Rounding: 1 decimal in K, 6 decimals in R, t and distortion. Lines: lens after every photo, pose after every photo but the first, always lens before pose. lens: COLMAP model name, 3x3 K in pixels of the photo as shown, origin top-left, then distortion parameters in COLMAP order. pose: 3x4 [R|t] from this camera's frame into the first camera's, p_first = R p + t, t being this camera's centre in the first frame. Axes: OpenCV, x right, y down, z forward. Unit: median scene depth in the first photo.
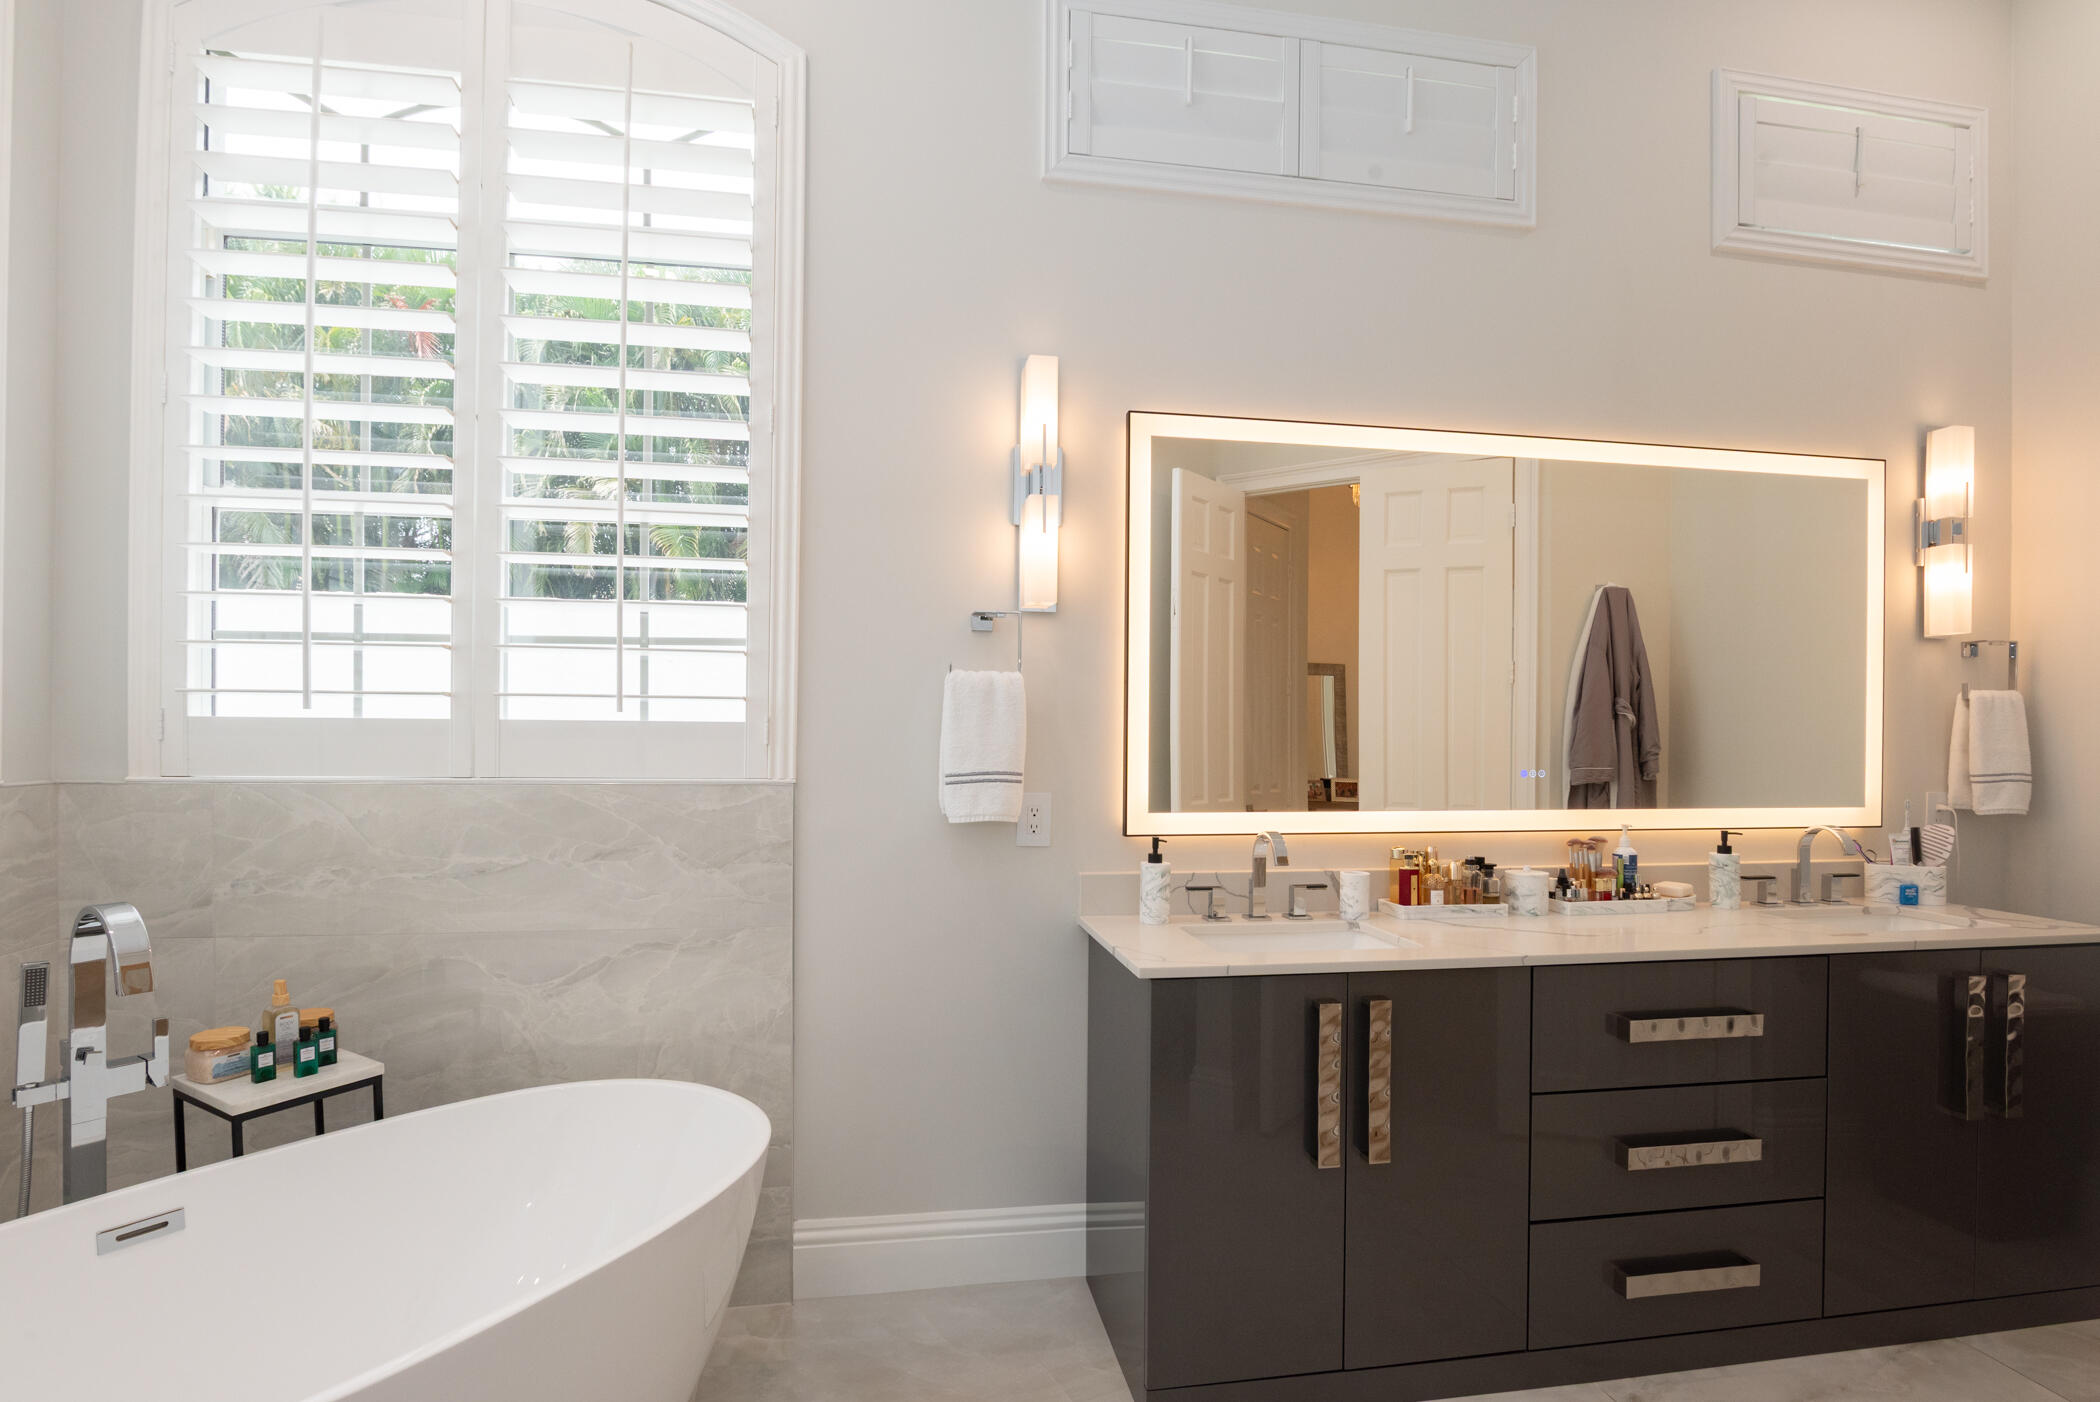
lens RADIAL K [[1062.8, 0, 1050.0], [0, 1062.8, 701.0], [0, 0, 1]] dist [0.001031, -0.000779]
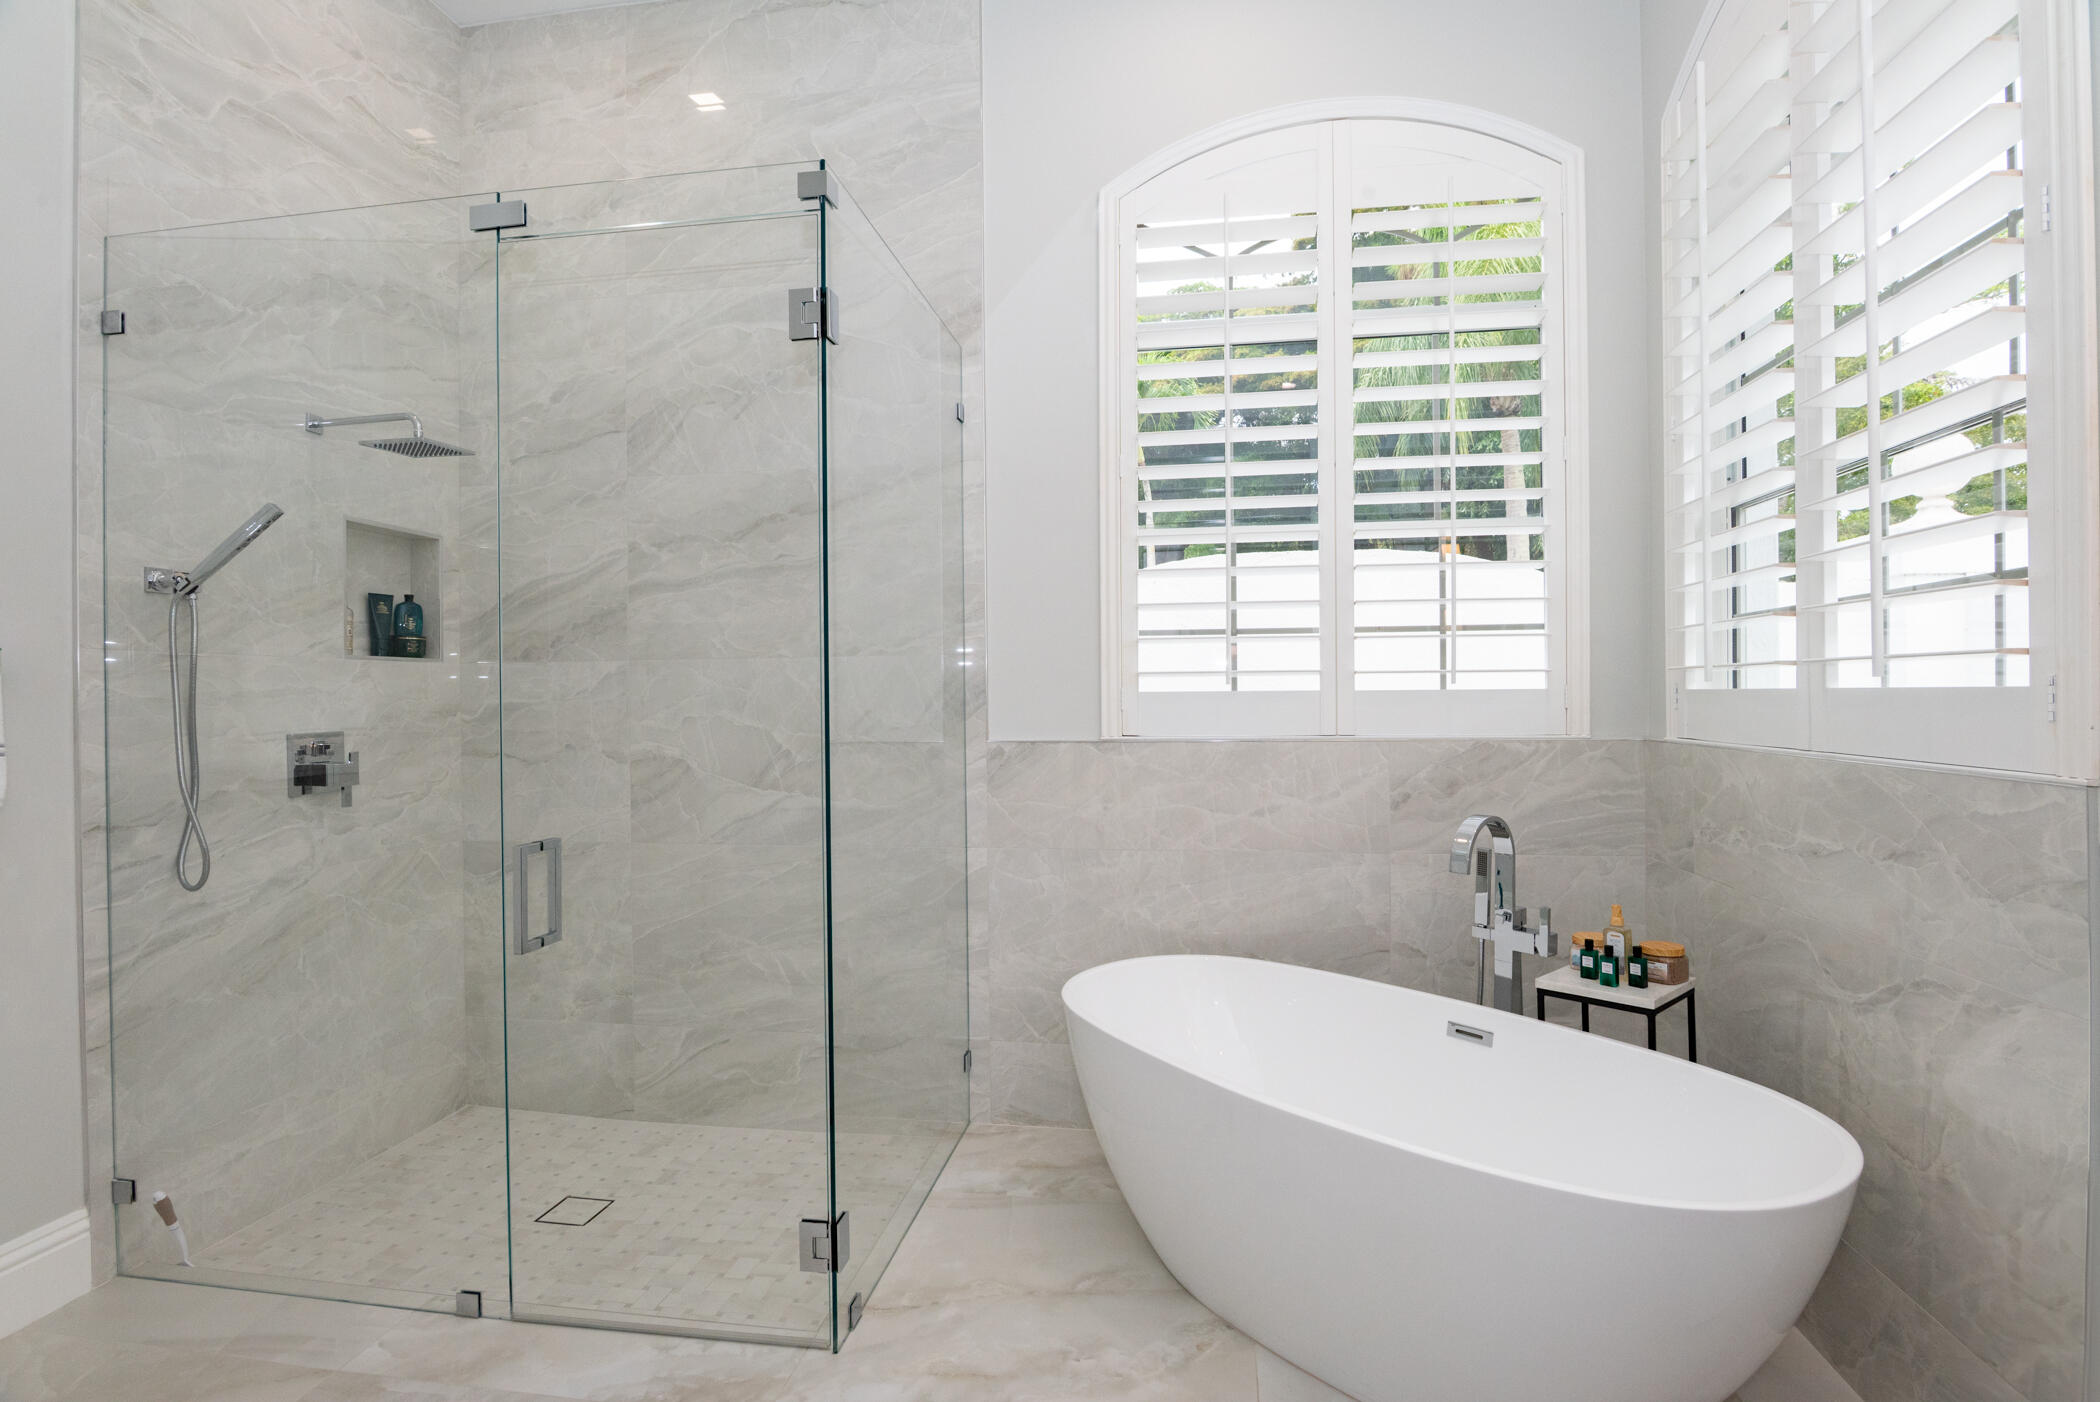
lens RADIAL K [[1062.8, 0, 1050.0], [0, 1062.8, 701.0], [0, 0, 1]] dist [0.001031, -0.000779]
pose [[-0.283943, 0.002299, -0.958838, 0.533776], [0.023829, 0.999705, -0.004660, 0.017763], [0.958545, -0.024171, -0.283915, 0.632266]]
